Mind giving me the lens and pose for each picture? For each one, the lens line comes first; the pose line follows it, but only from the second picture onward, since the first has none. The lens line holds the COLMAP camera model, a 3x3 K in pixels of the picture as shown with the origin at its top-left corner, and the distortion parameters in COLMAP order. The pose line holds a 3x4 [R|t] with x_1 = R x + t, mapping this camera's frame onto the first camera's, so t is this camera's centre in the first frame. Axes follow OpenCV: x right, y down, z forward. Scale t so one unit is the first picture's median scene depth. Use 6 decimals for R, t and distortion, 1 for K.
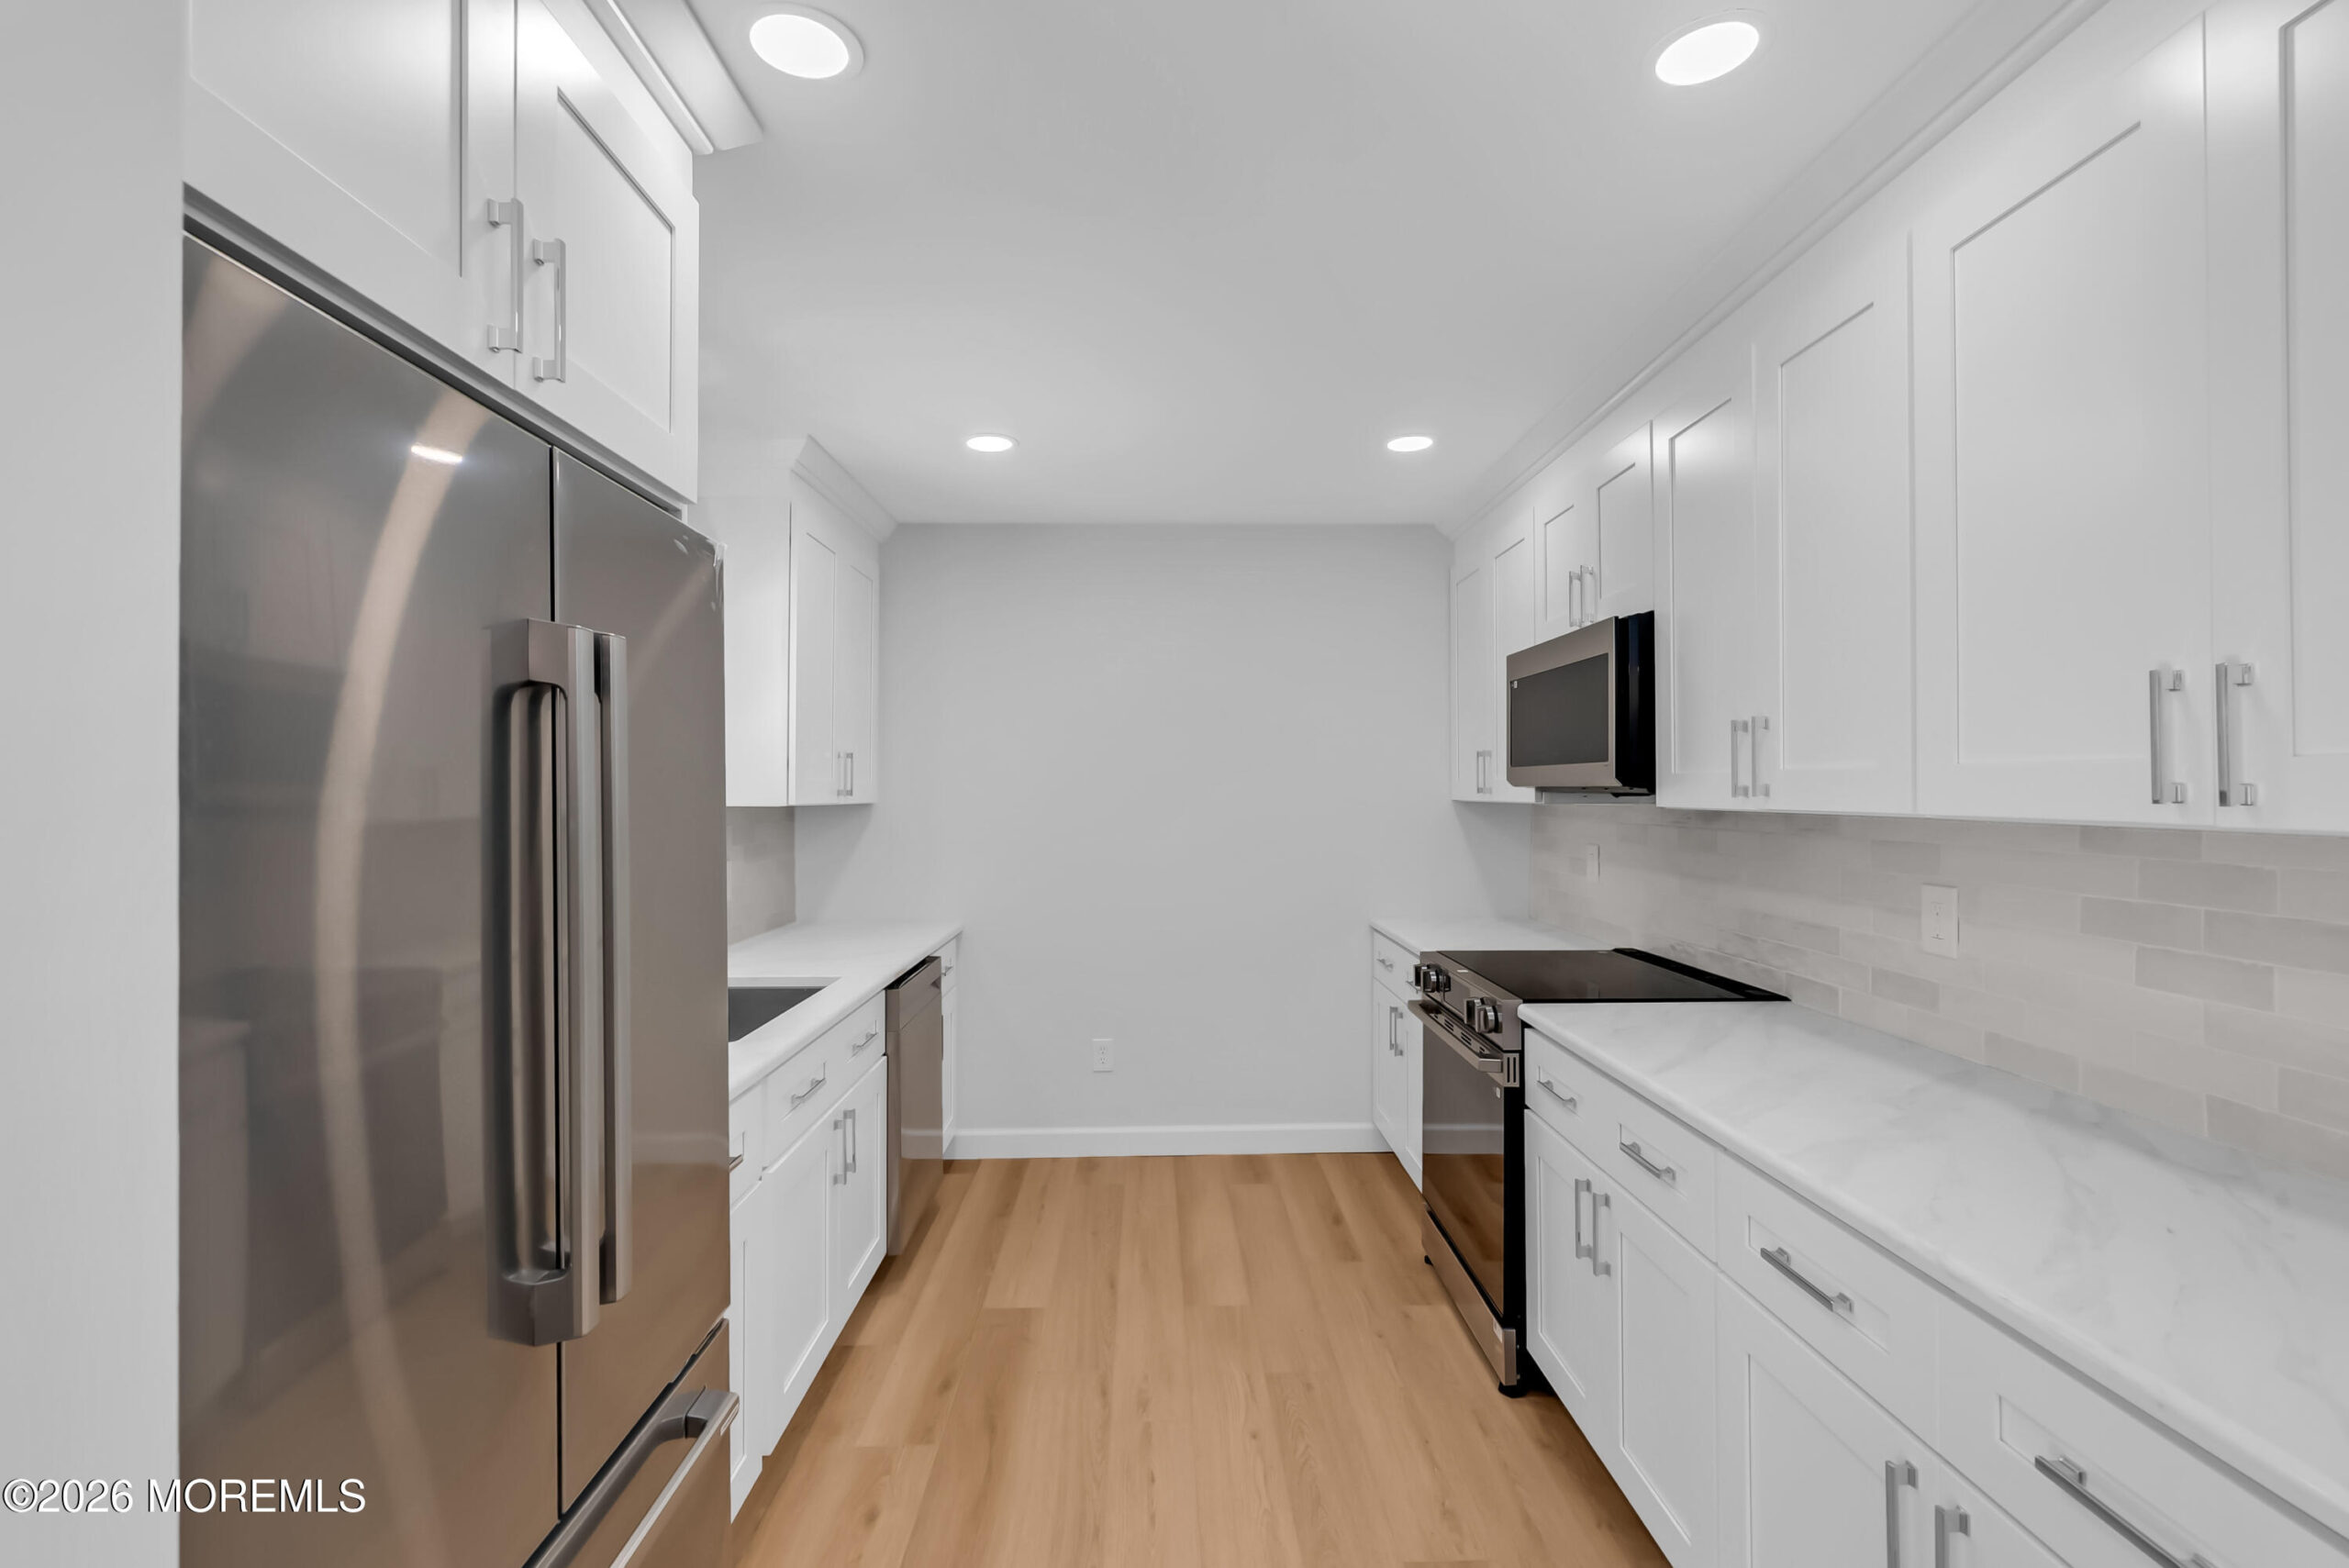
lens RADIAL K [[1060.7, 0, 1174.5], [0, 1060.7, 784.0], [0, 0, 1]] dist [-0.002224, 0.000549]
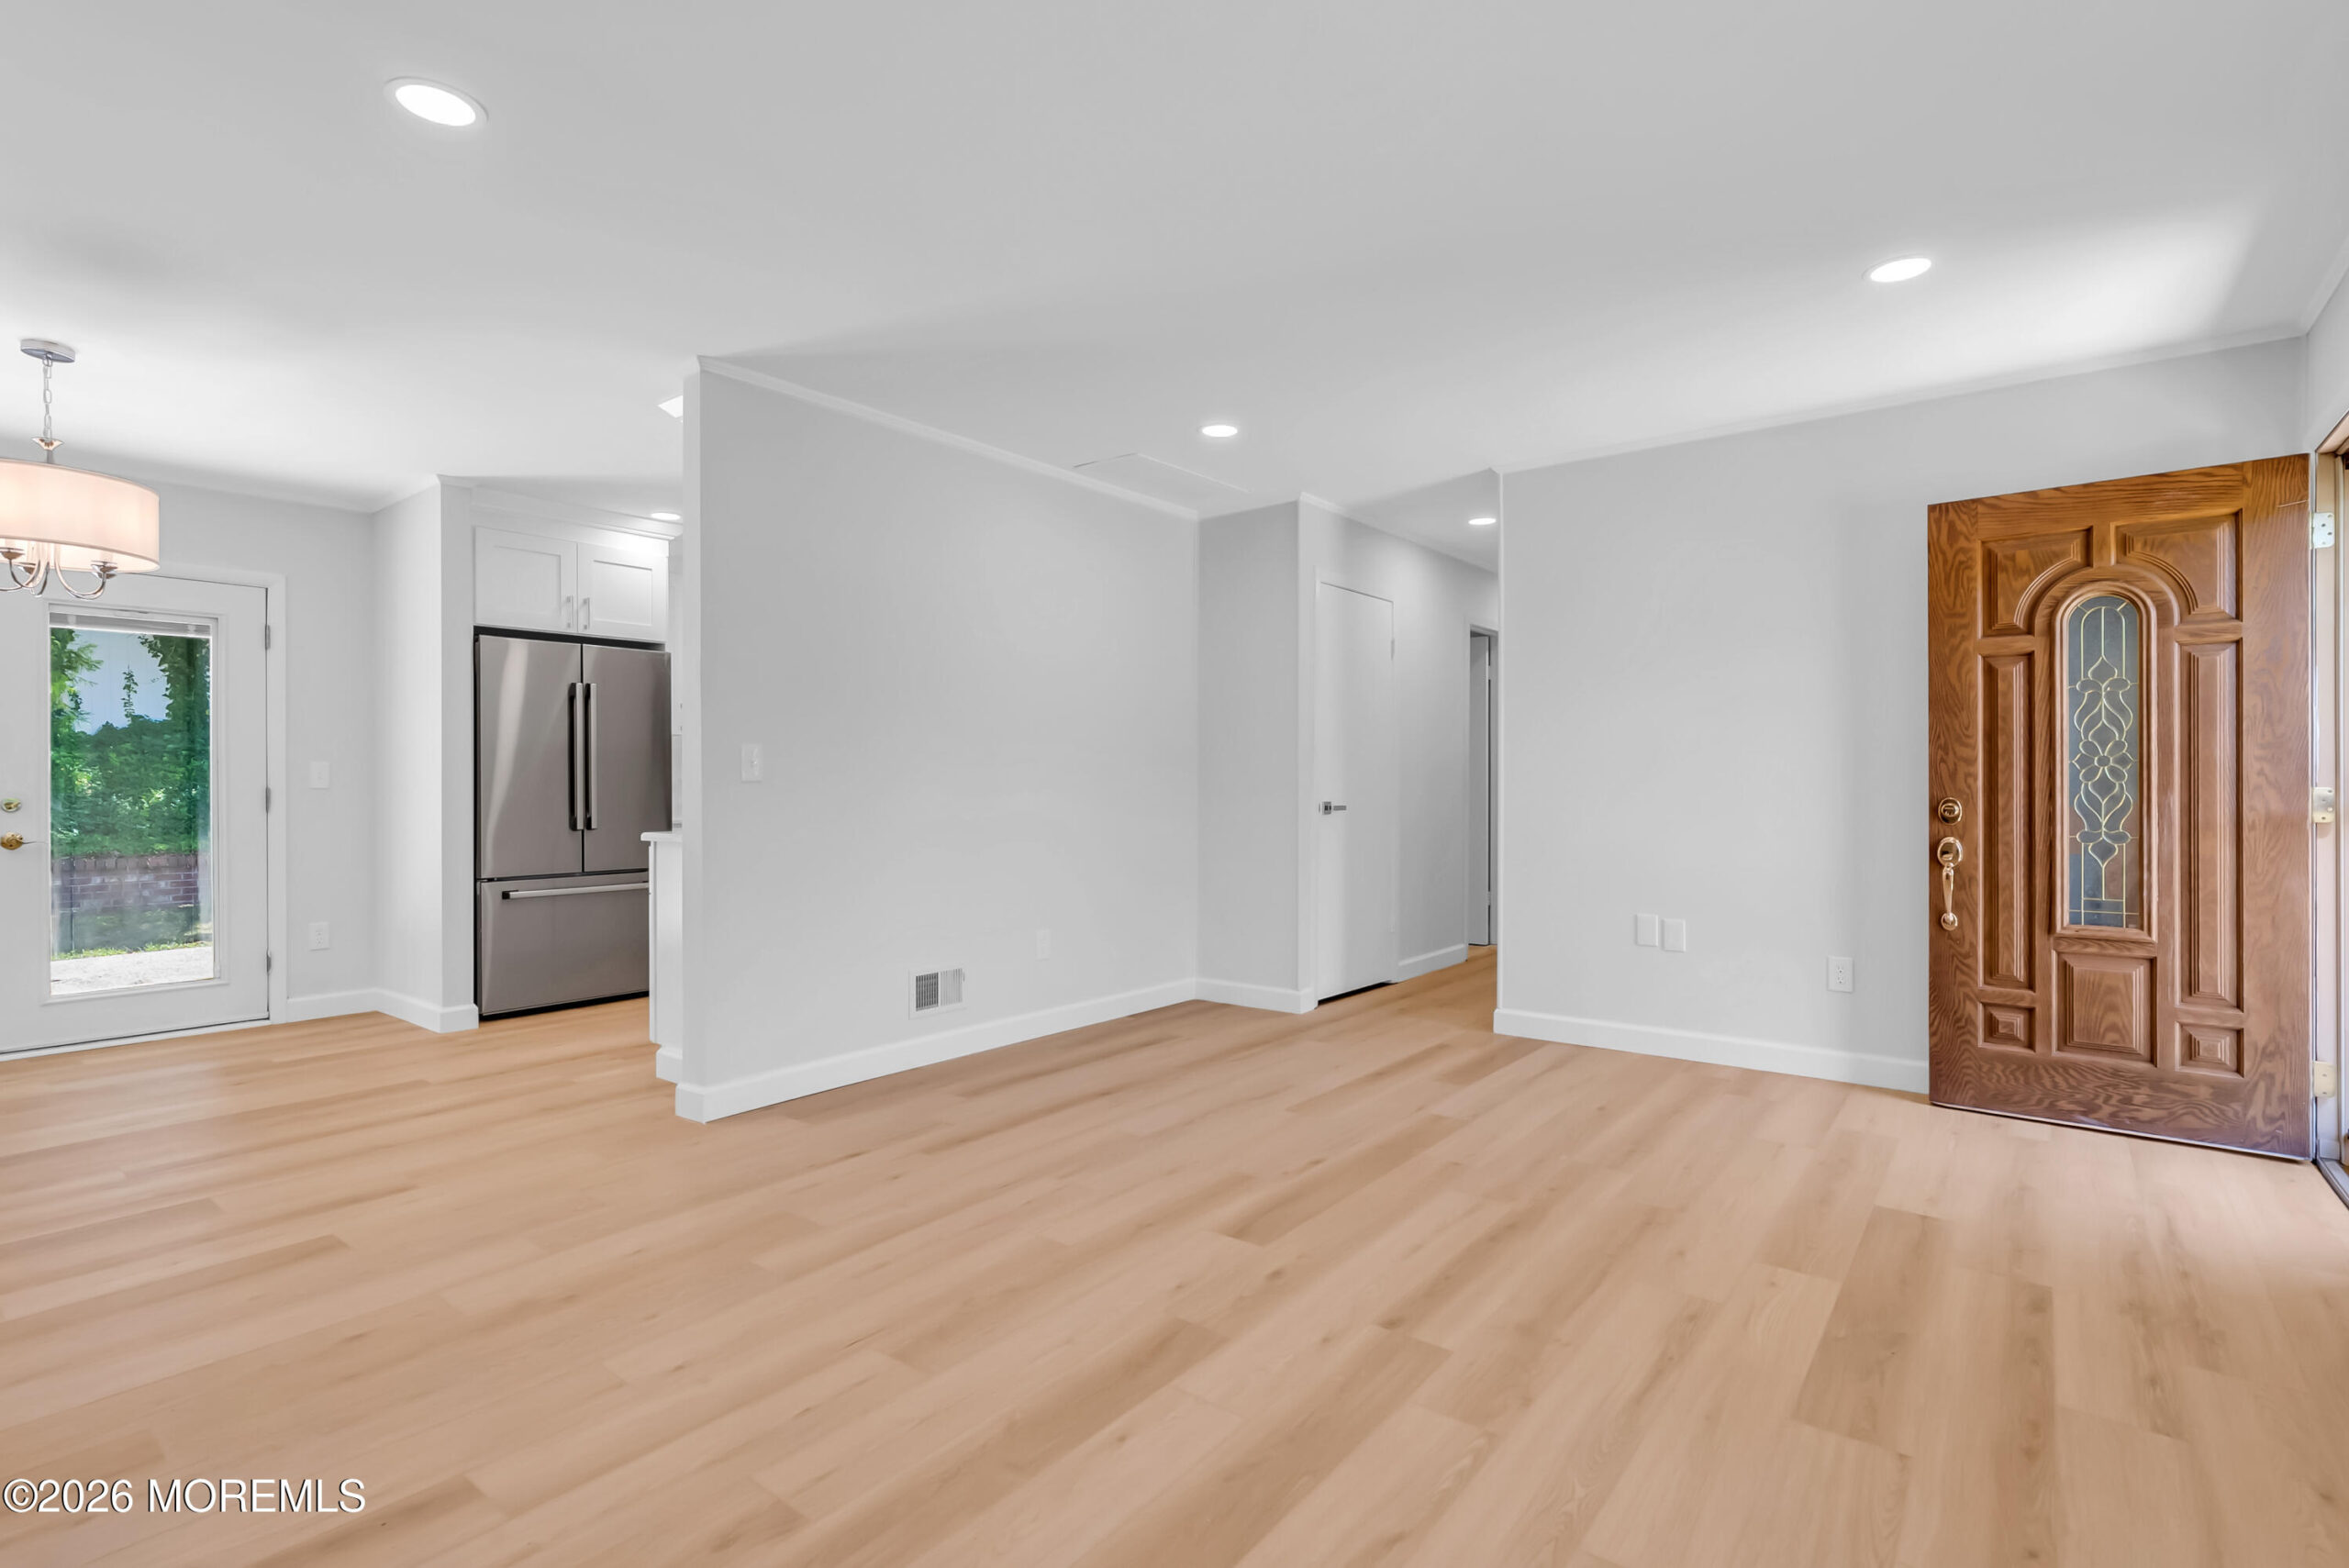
lens RADIAL K [[1125.8, 0, 1162.1], [0, 1125.8, 788.8], [0, 0, 1]] dist [0.002186, 0.000727]
pose [[0.772573, 0.008617, -0.634868, 1.821701], [0.002972, 0.999848, 0.017186, 0.095679], [0.634919, -0.015164, 0.772430, -0.488435]]
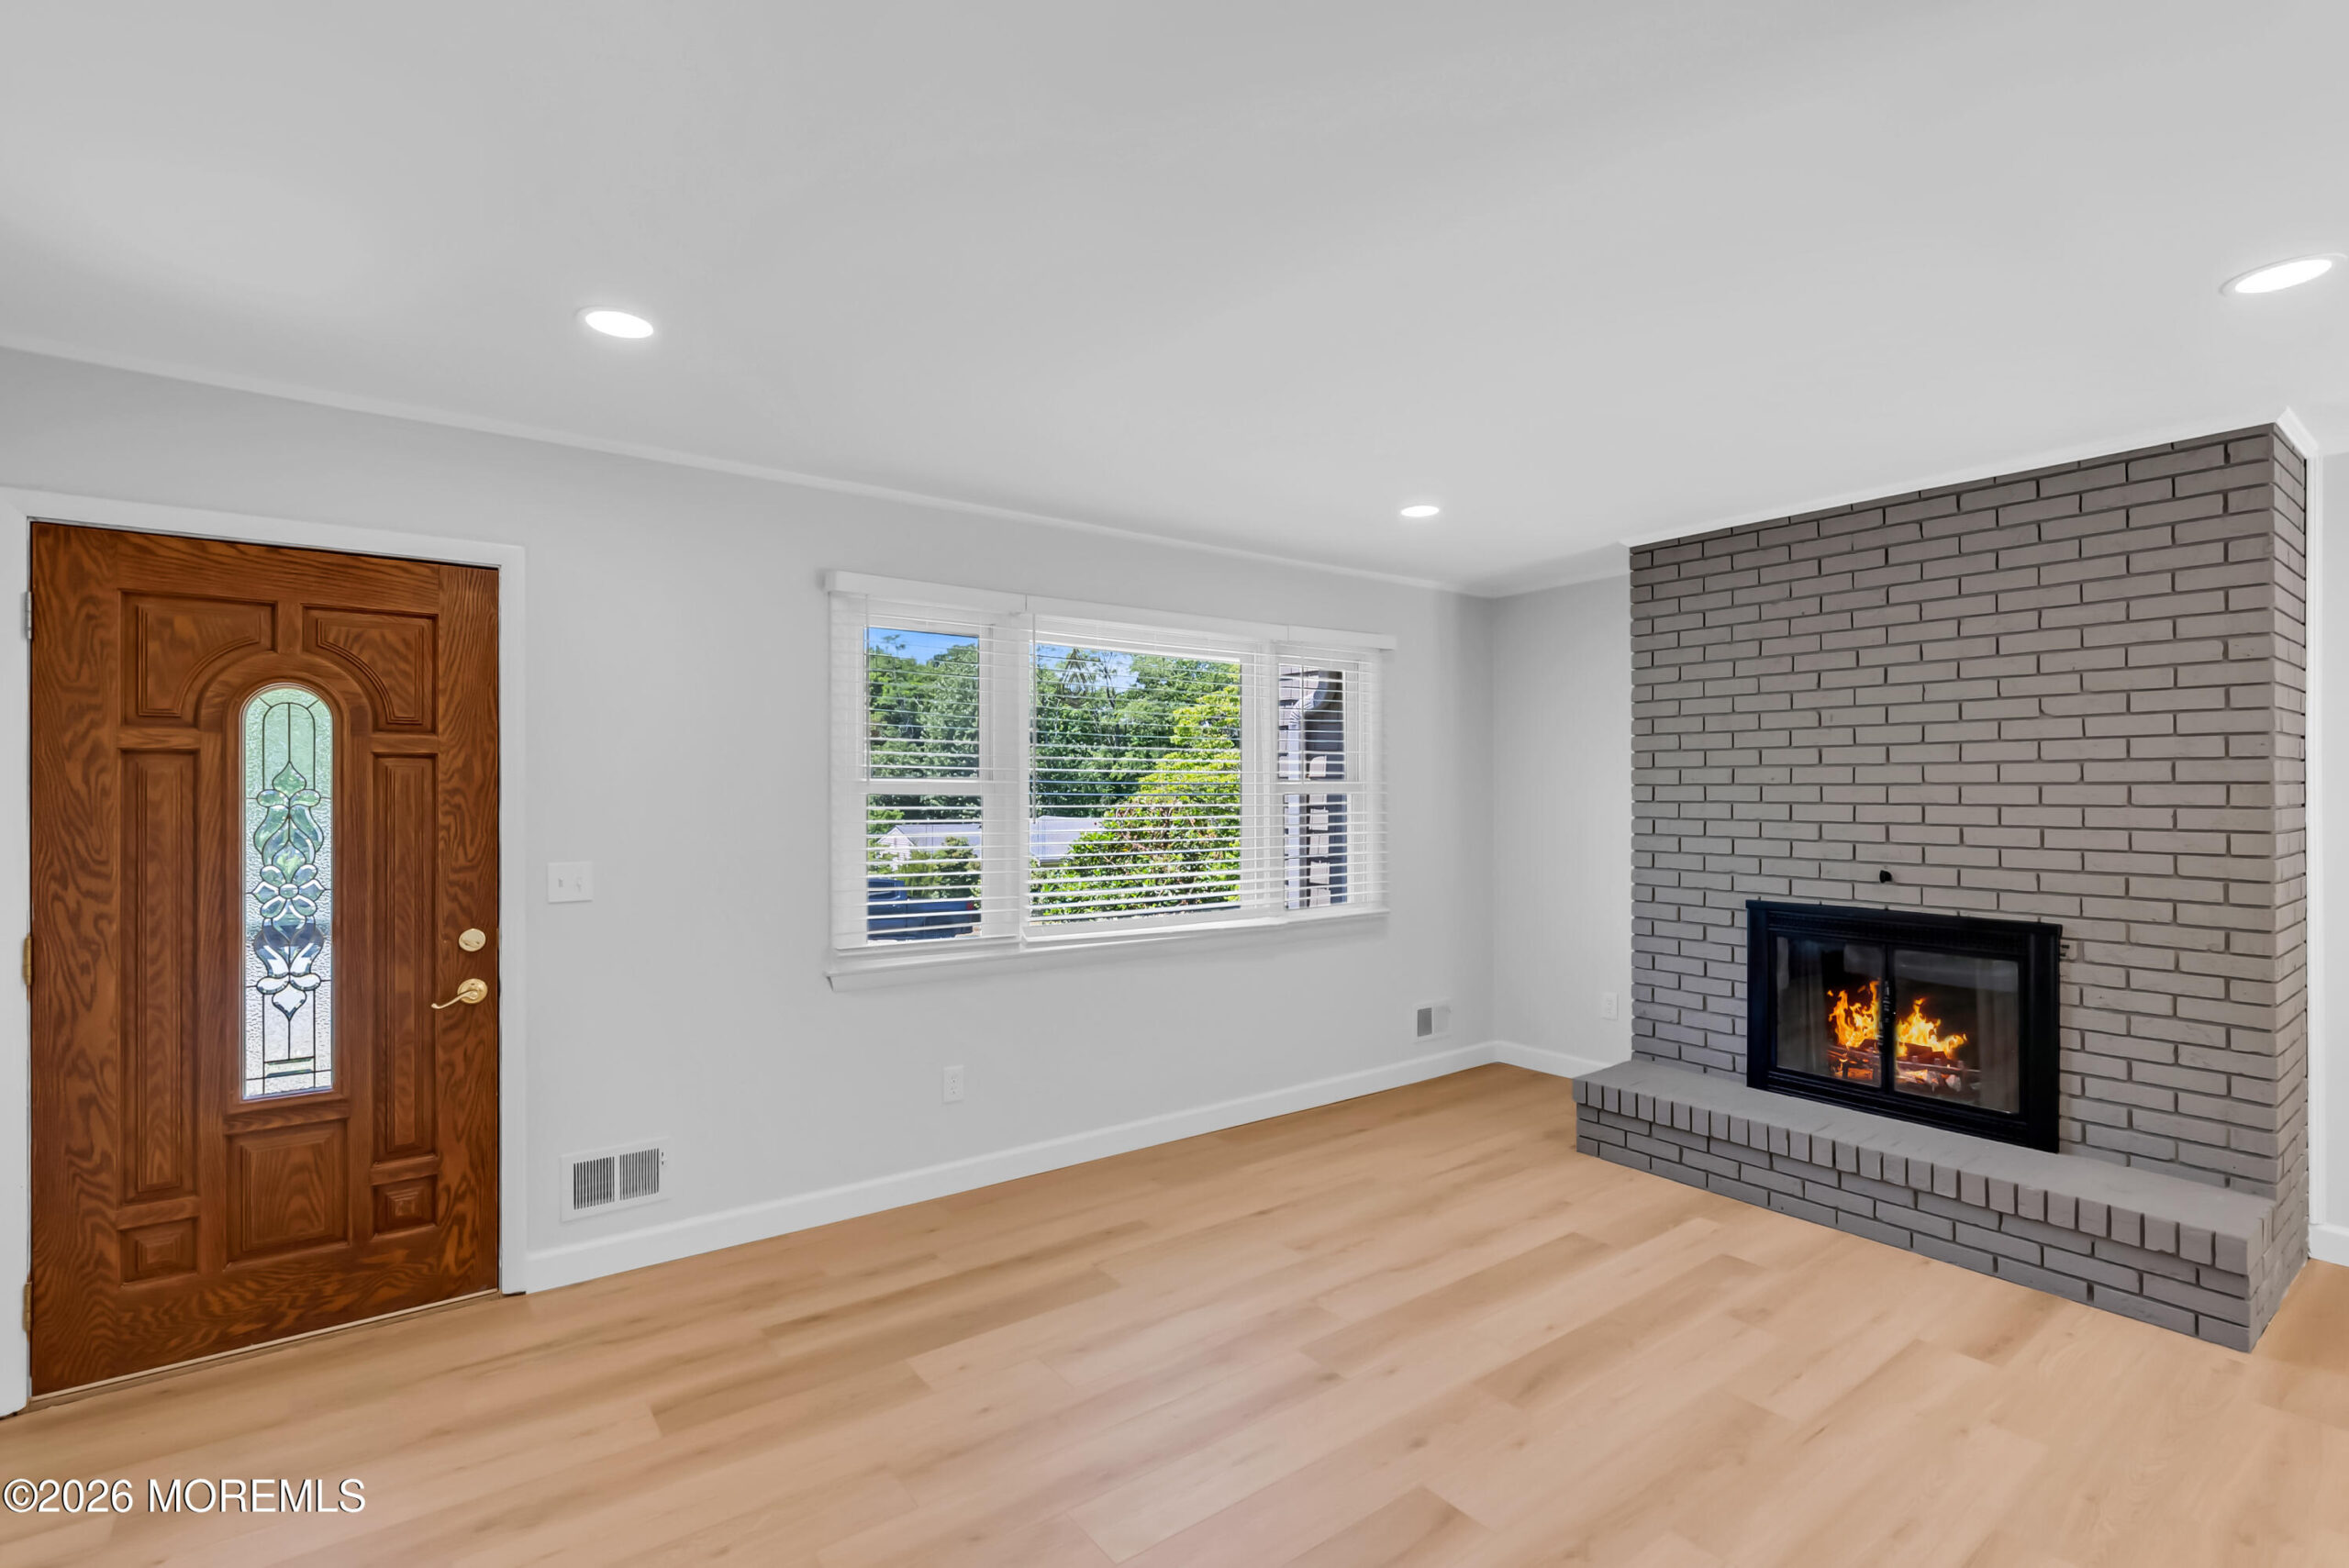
lens RADIAL K [[1066.4, 0, 1176.6], [0, 1066.4, 779.2], [0, 0, 1]] dist [-0.000818, 0.001526]
pose [[-0.584831, 0.012392, 0.811061, 0.731288], [-0.002980, 0.999844, -0.017424, -0.002076], [-0.811150, -0.012607, -0.584702, 0.932487]]
